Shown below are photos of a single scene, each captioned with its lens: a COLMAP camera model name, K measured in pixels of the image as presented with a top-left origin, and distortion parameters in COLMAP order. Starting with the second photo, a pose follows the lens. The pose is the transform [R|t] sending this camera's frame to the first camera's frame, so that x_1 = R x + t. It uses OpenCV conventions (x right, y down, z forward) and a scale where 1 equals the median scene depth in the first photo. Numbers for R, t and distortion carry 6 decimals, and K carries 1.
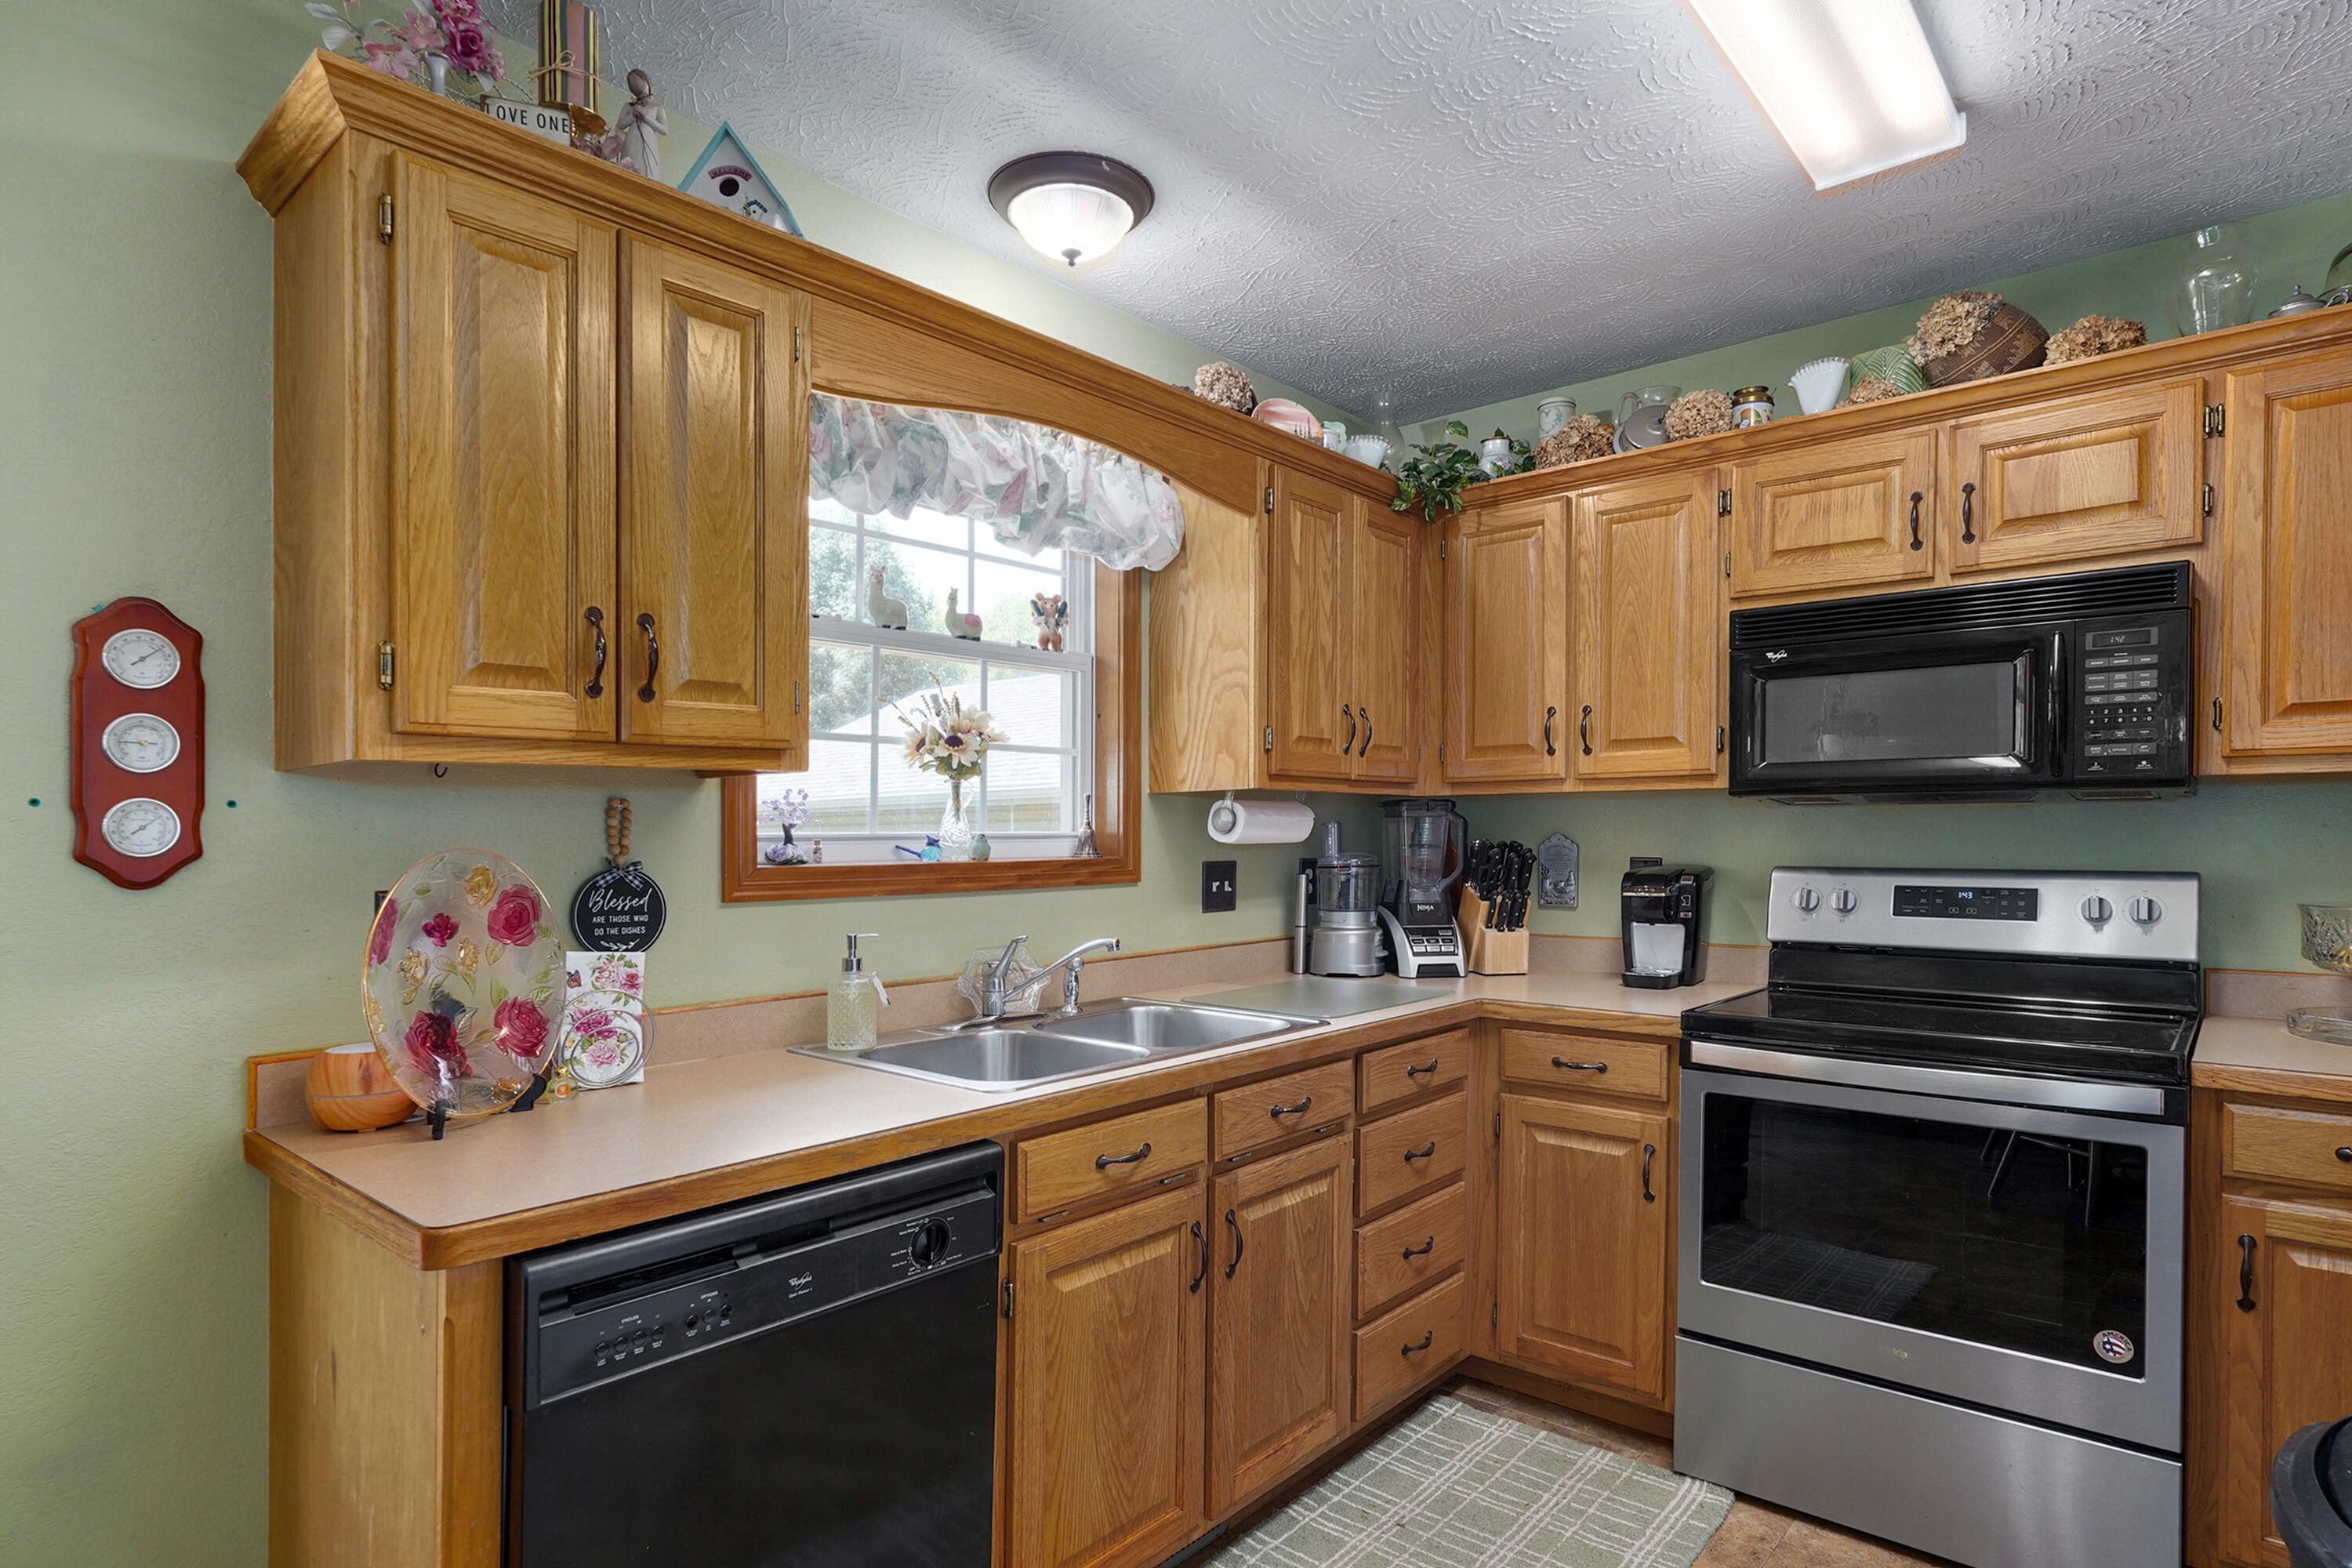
lens RADIAL K [[1256.6, 0, 1152.6], [0, 1256.6, 822.0], [0, 0, 1]] dist [-0.011715, 0.005976]
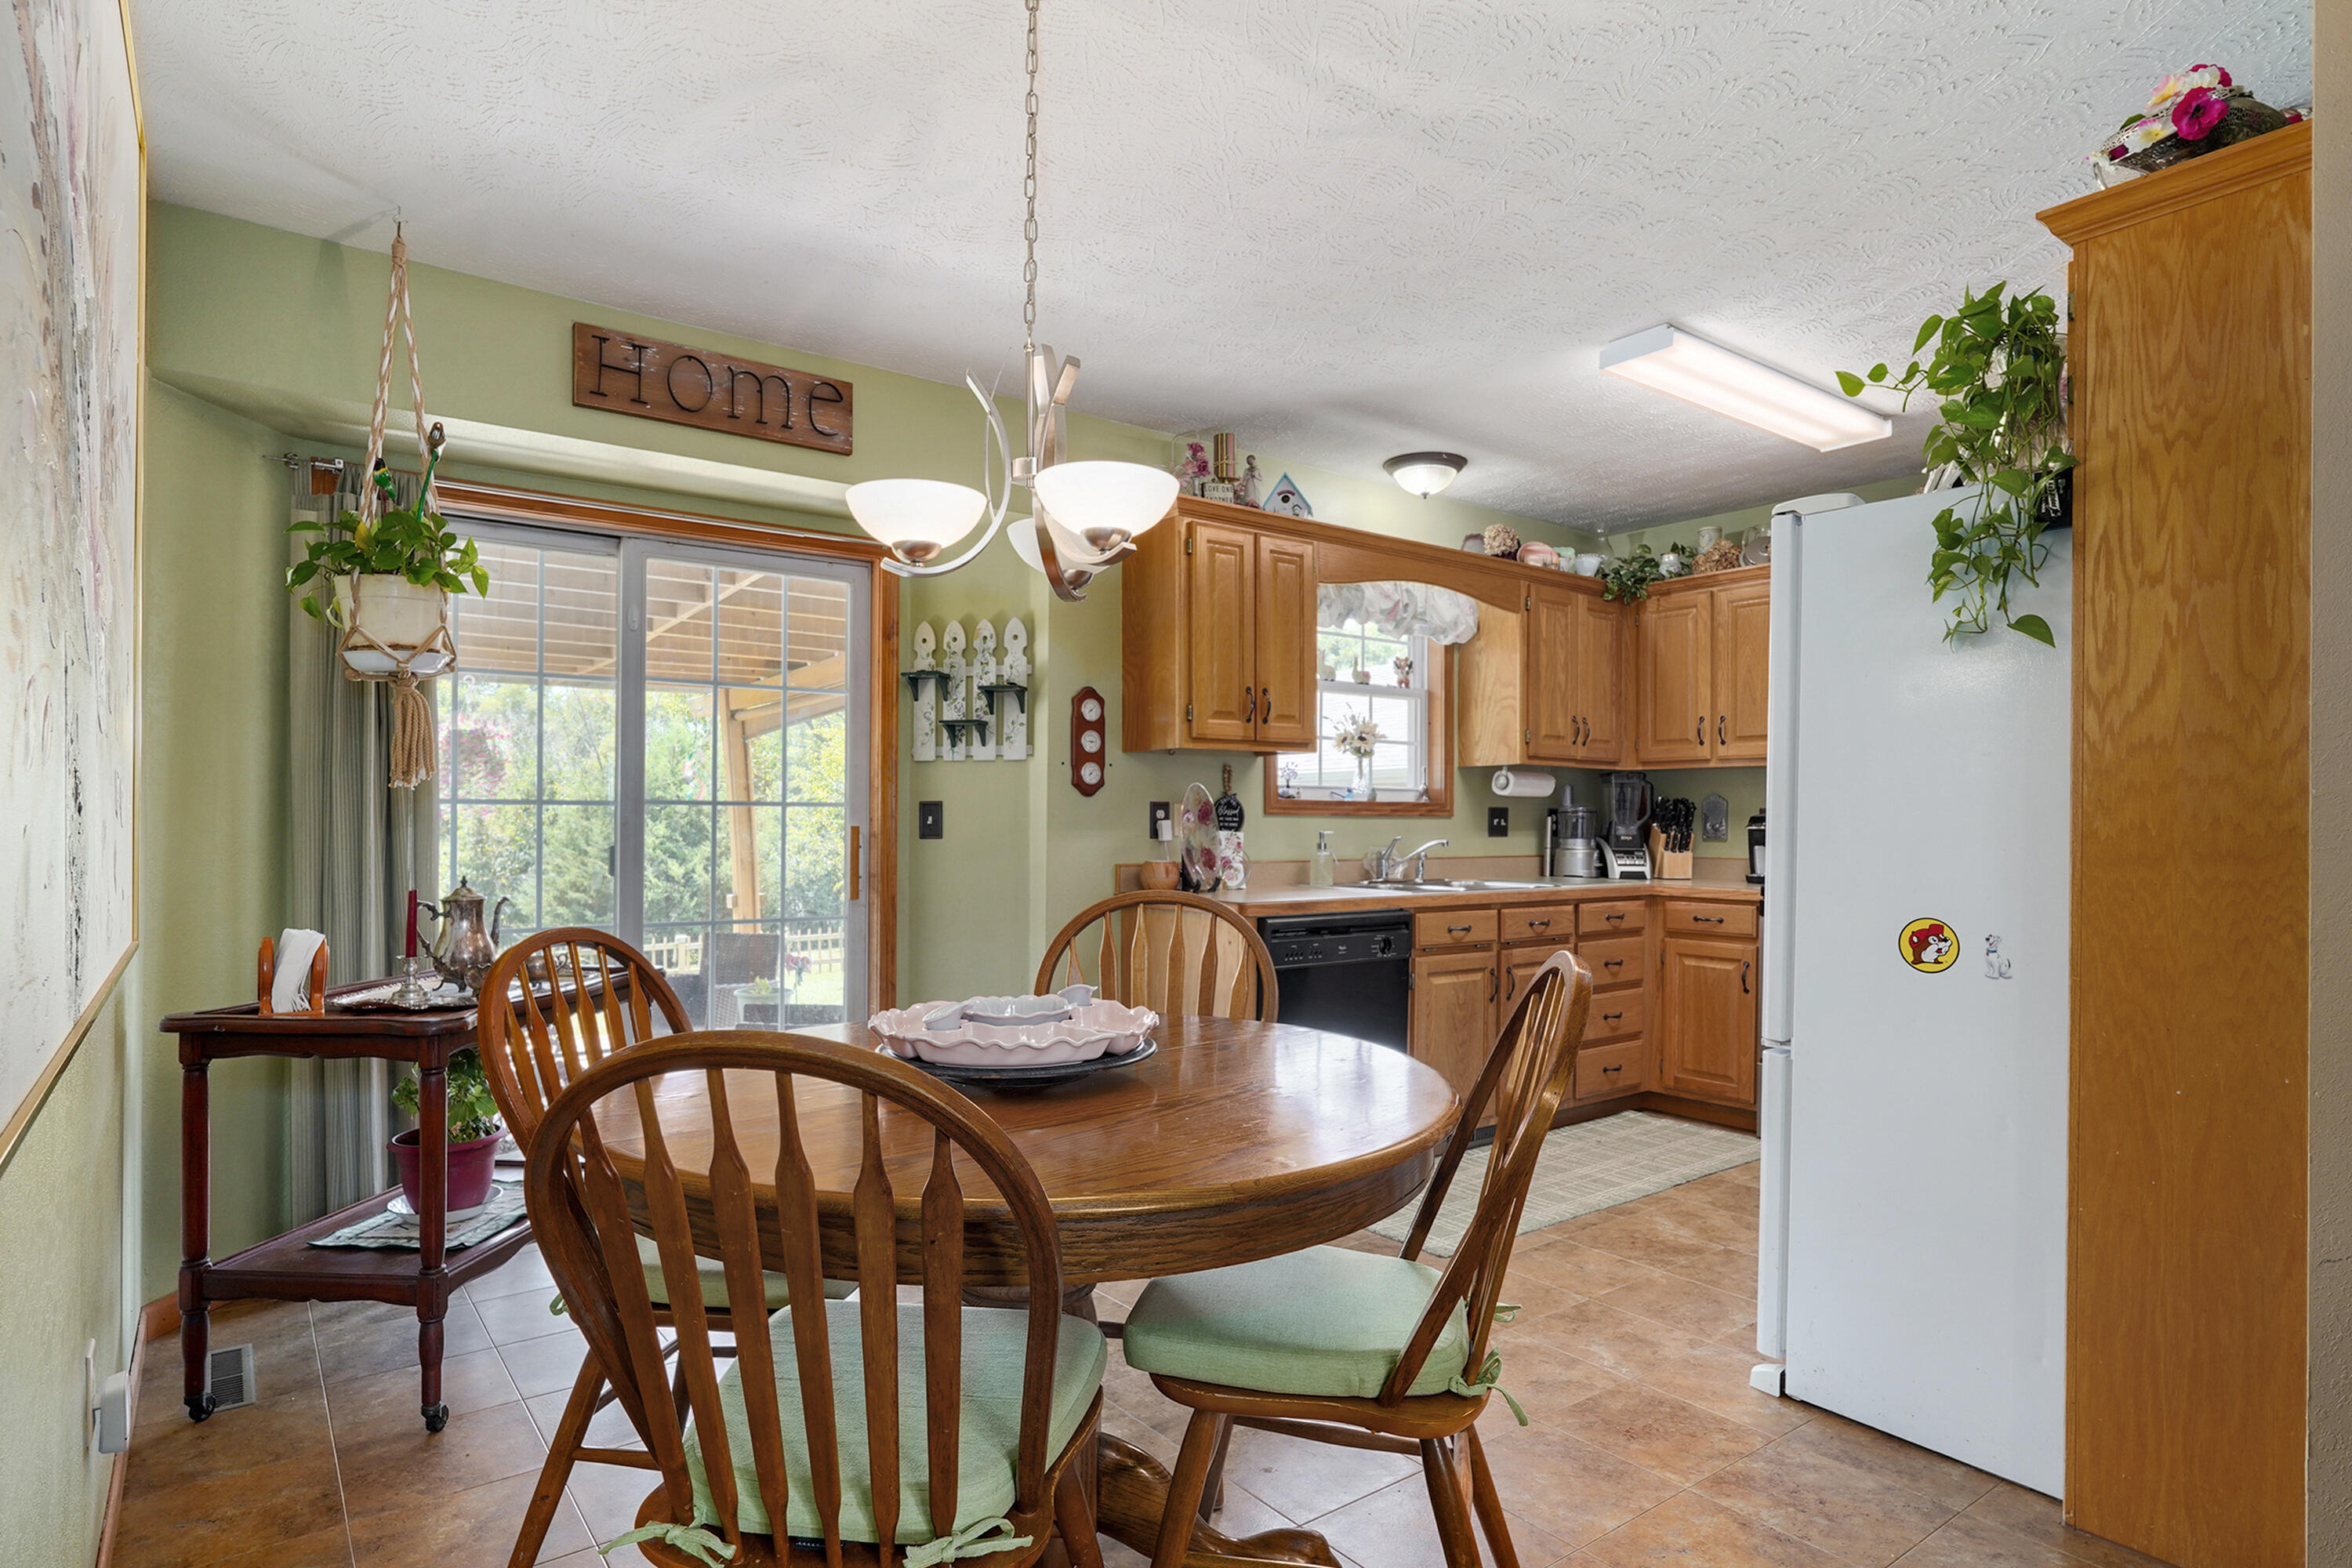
lens RADIAL K [[1256.6, 0, 1179.5], [0, 1256.6, 764.2], [0, 0, 1]] dist [-0.011715, 0.005976]
pose [[0.984199, 0.002529, -0.177050, -0.083190], [-0.008916, 0.999337, -0.035286, 0.043387], [0.176843, 0.036307, 0.983569, -0.890047]]
